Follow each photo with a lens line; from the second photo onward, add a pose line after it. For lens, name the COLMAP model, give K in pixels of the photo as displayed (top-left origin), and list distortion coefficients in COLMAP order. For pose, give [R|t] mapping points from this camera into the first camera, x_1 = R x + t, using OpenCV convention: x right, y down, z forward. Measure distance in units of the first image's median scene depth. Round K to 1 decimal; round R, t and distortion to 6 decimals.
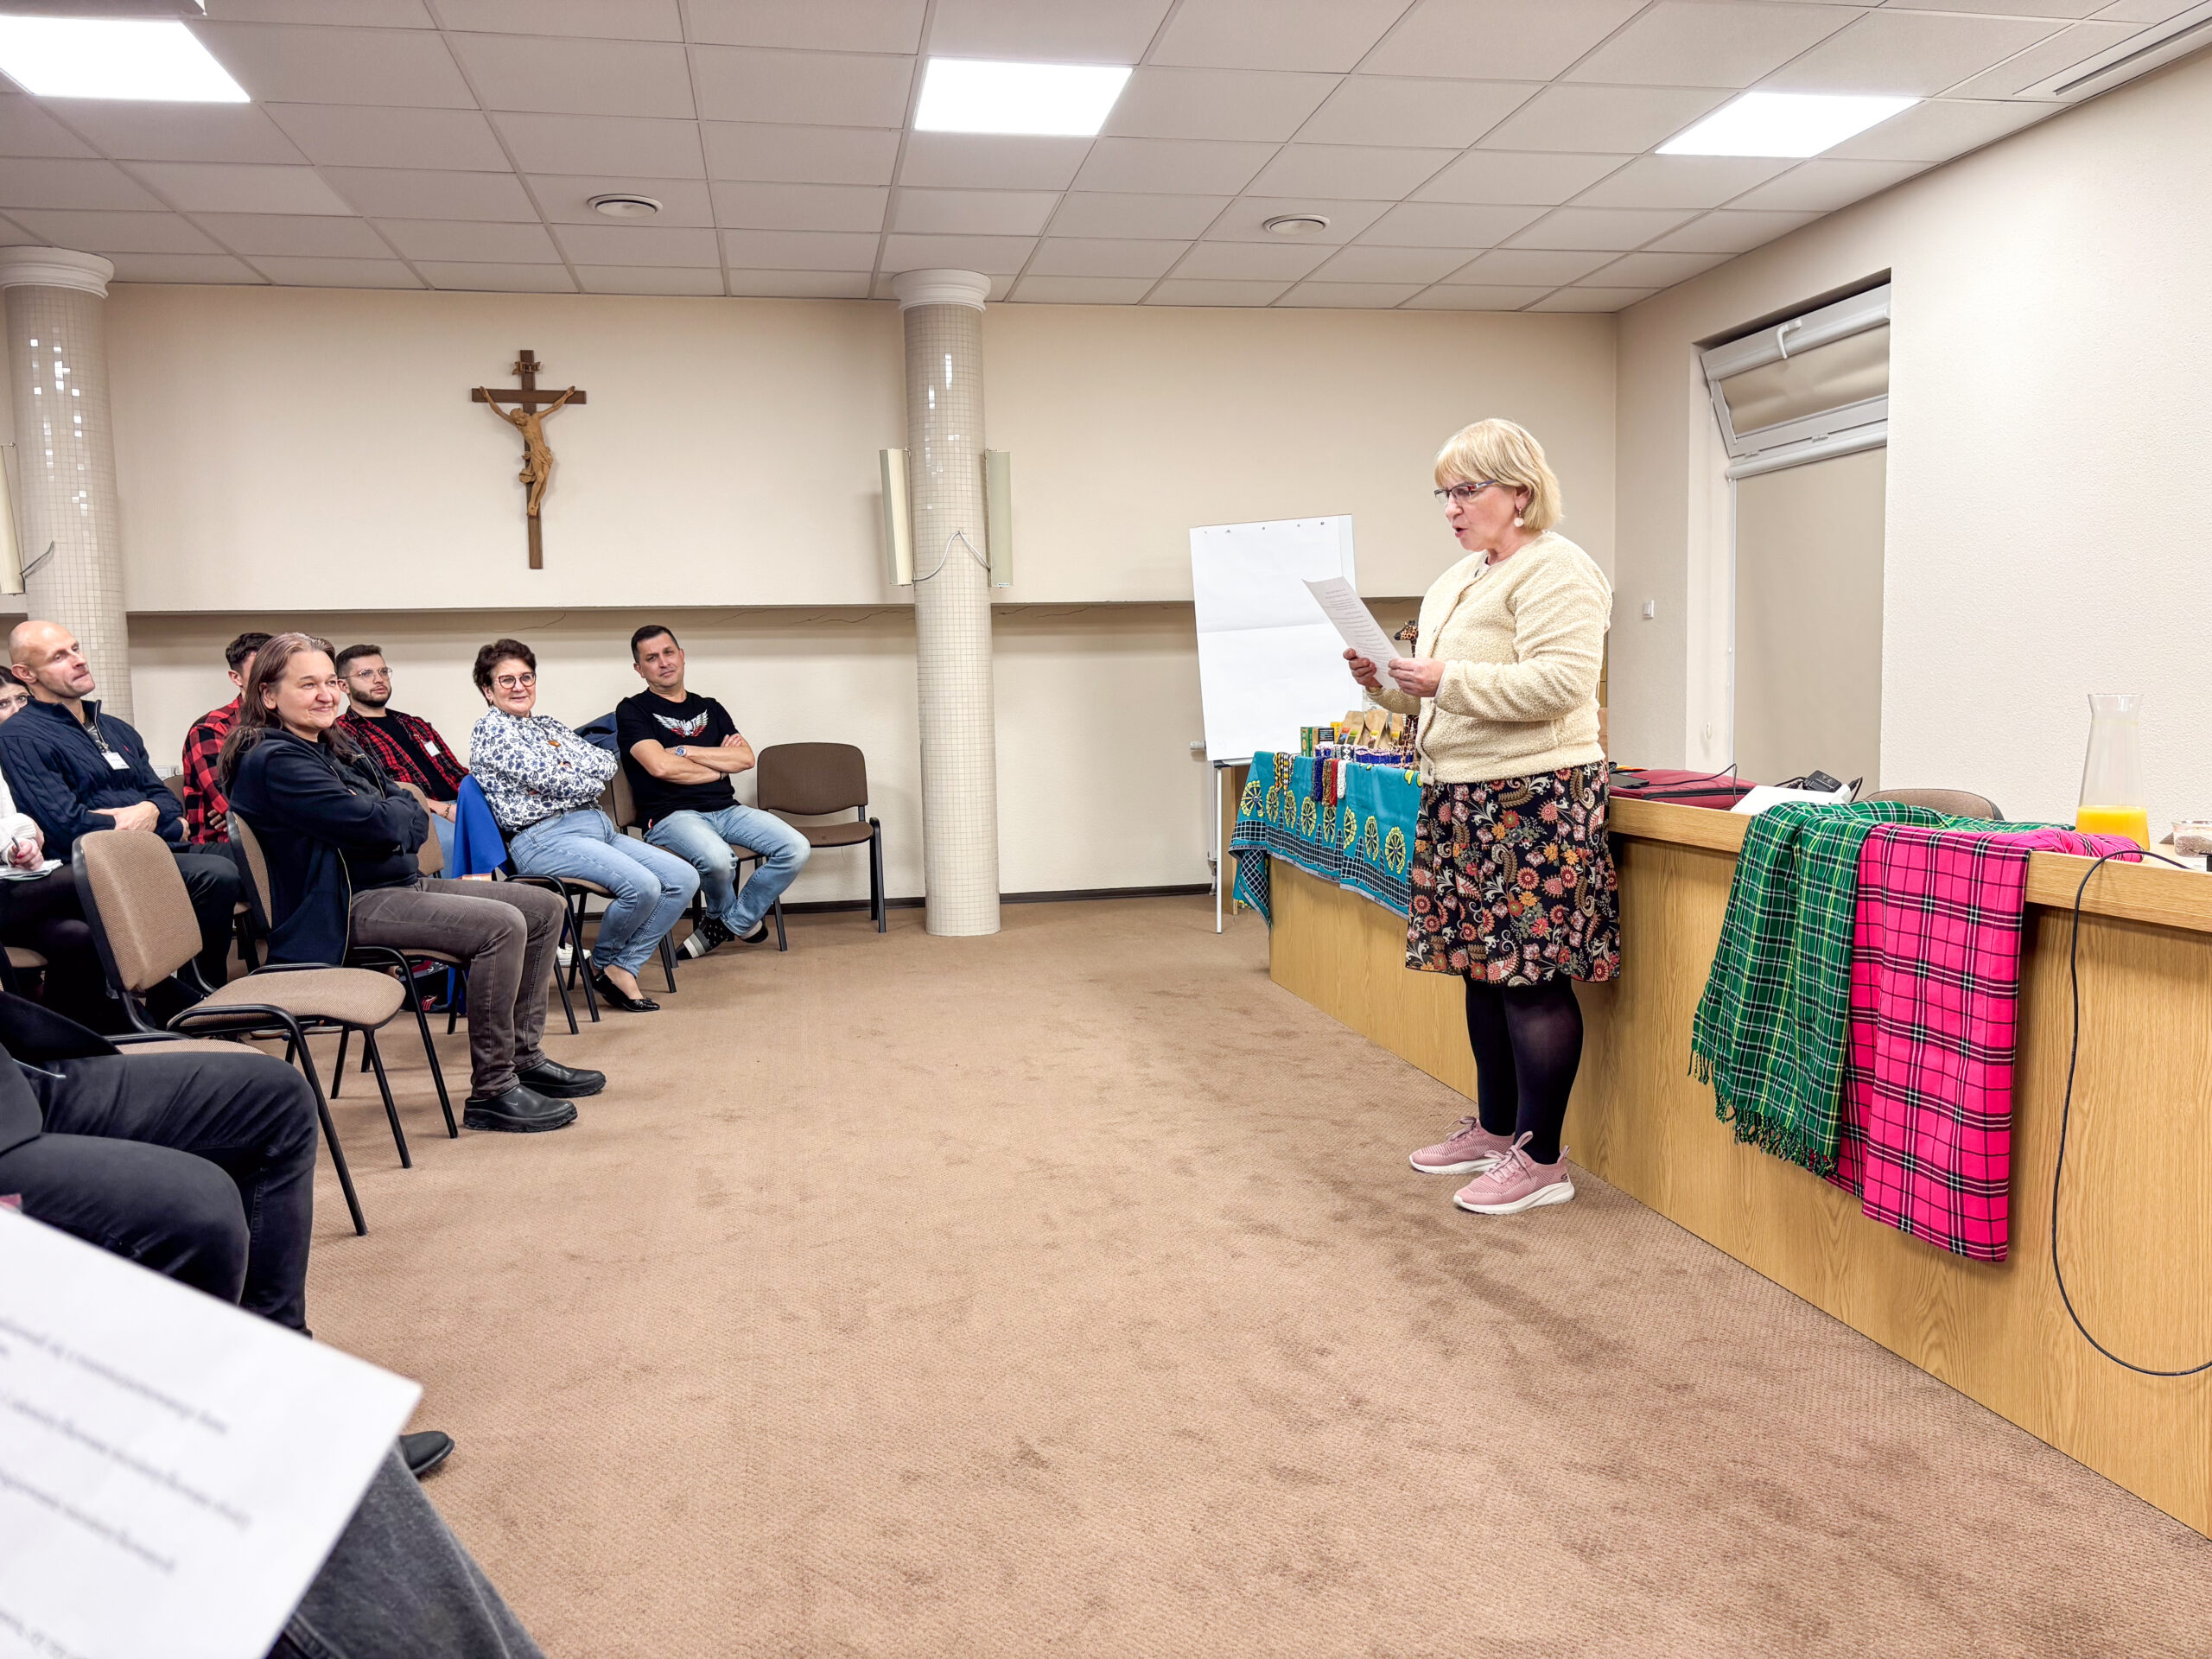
lens RADIAL K [[1696.9, 0, 1108.9], [0, 1696.9, 847.0], [0, 0, 1]] dist [0.027047, -0.032198]
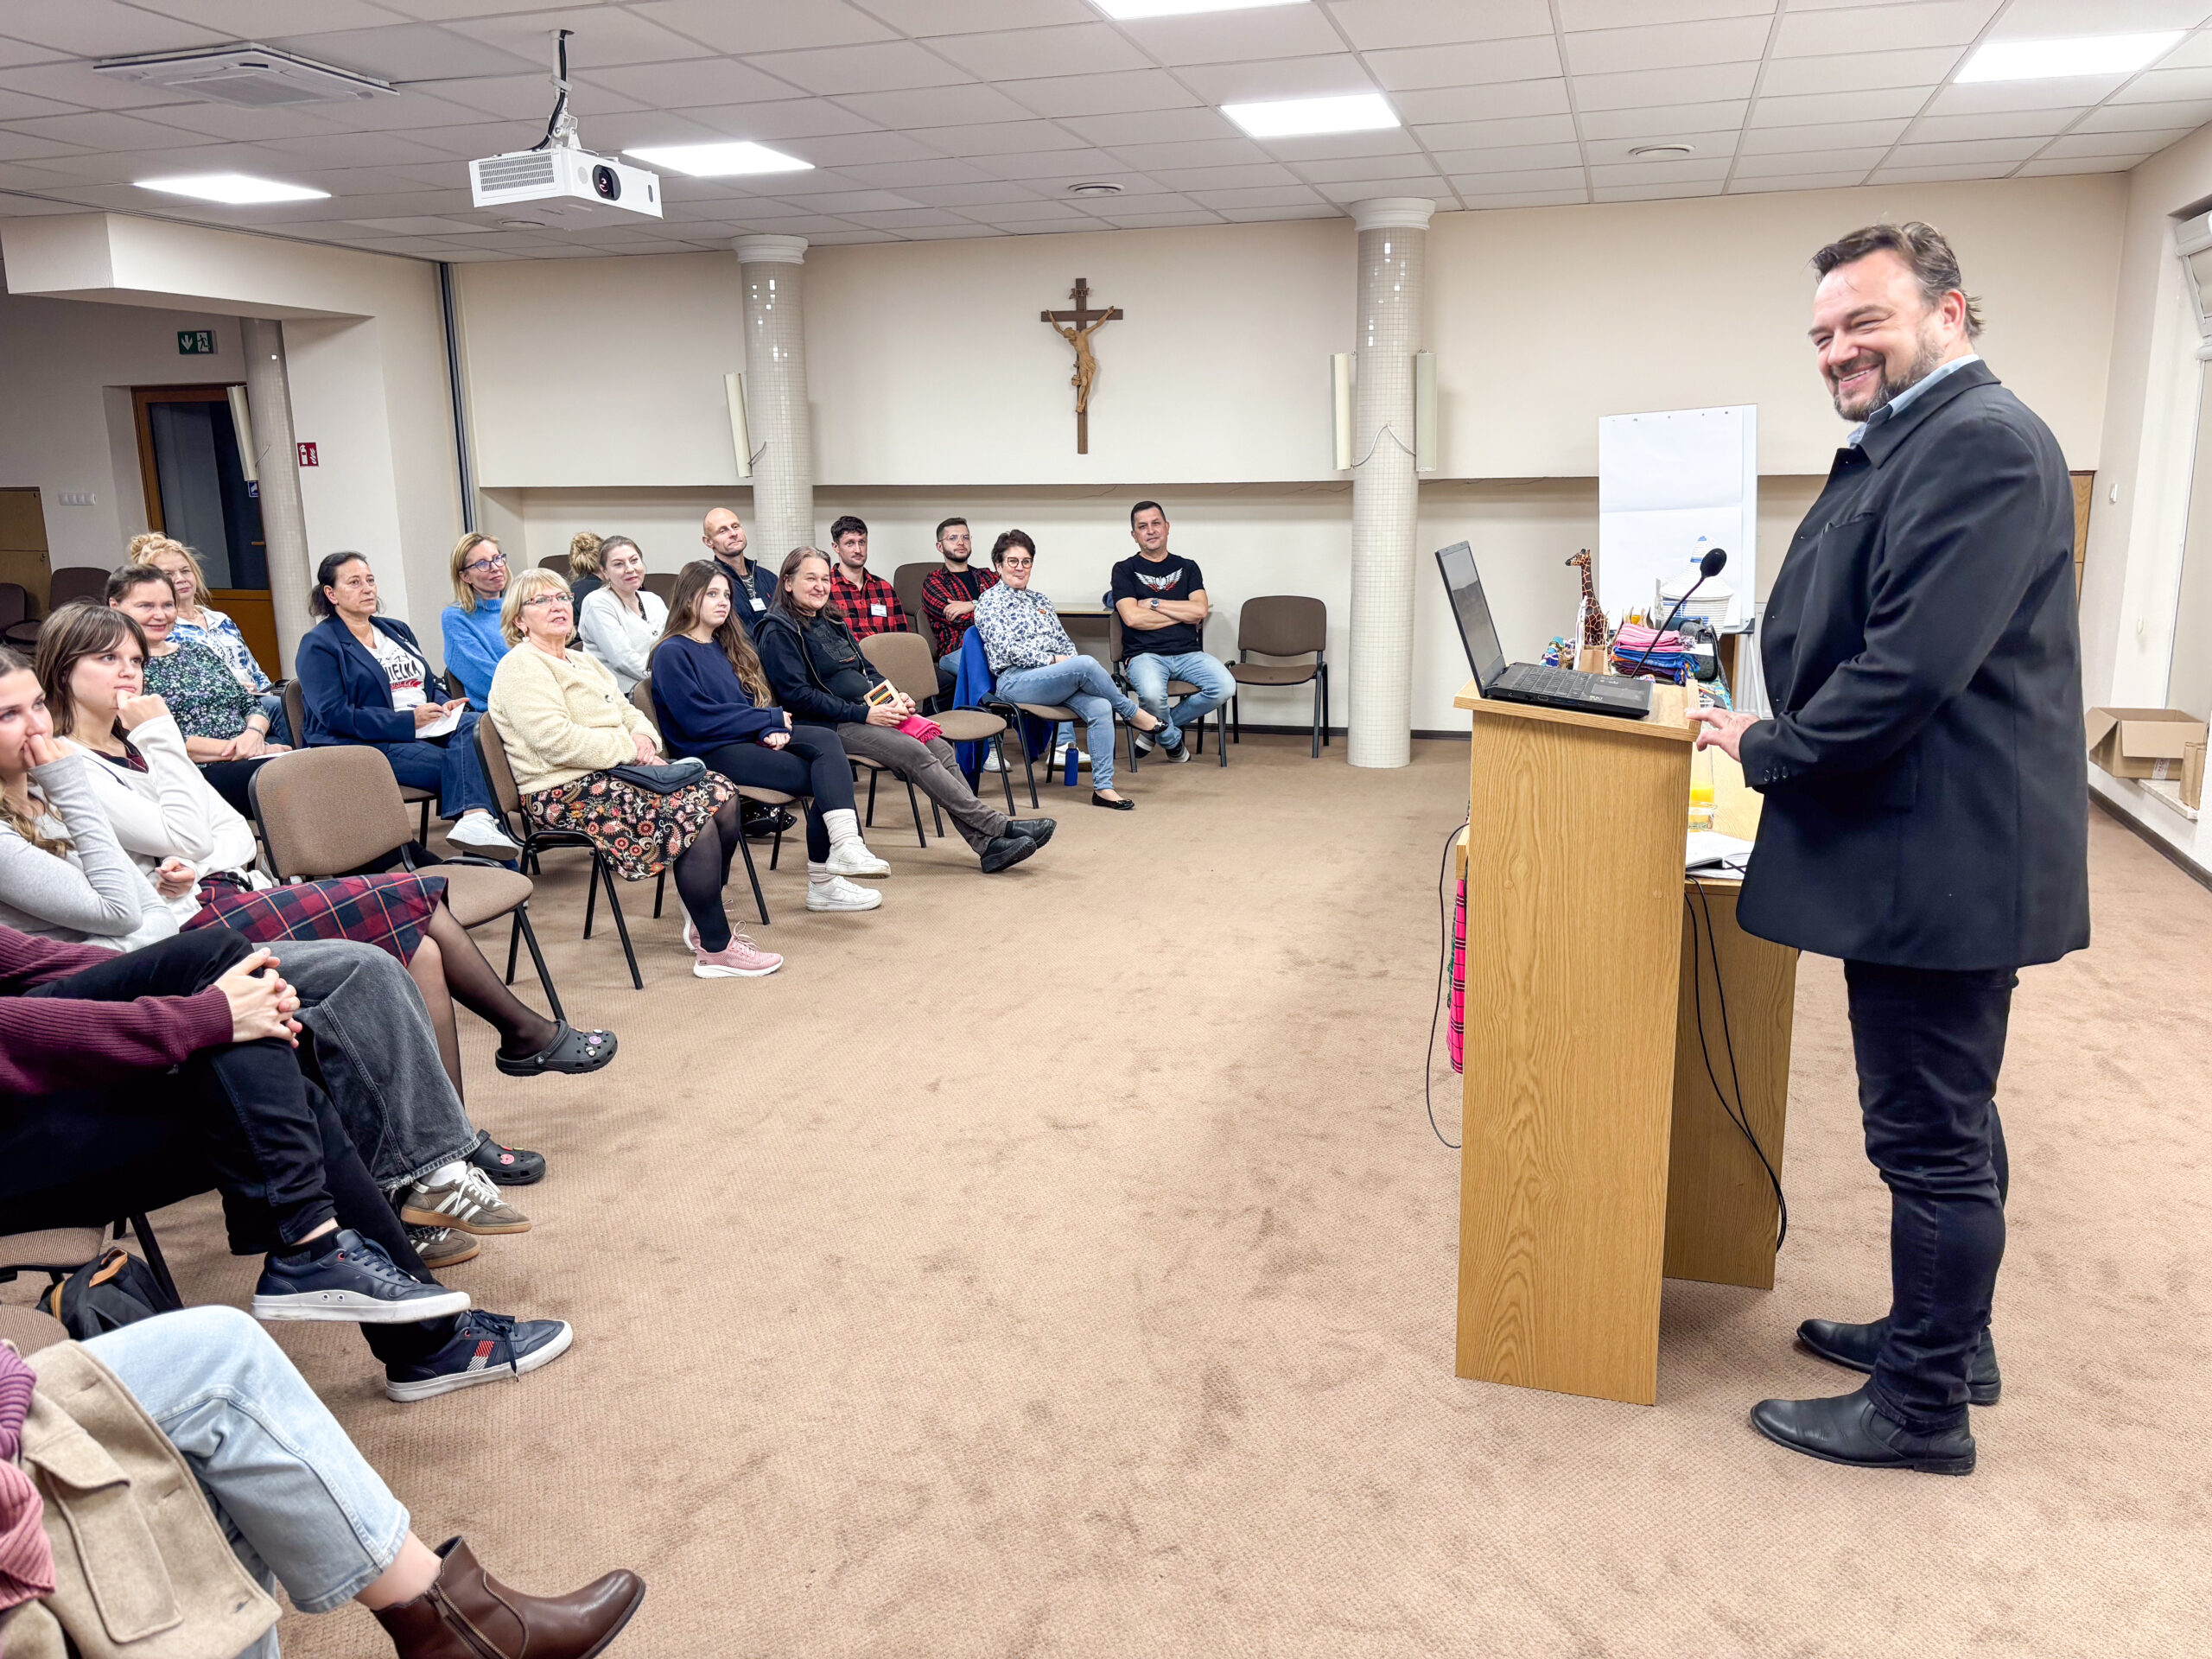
lens RADIAL K [[1696.9, 0, 1100.6], [0, 1696.9, 825.7], [0, 0, 1]] dist [0.027047, -0.032198]
pose [[0.882019, 0.106531, -0.459014, 0.305878], [-0.049756, 0.989719, 0.134093, -0.056242], [0.468579, -0.095434, 0.878251, -0.160644]]
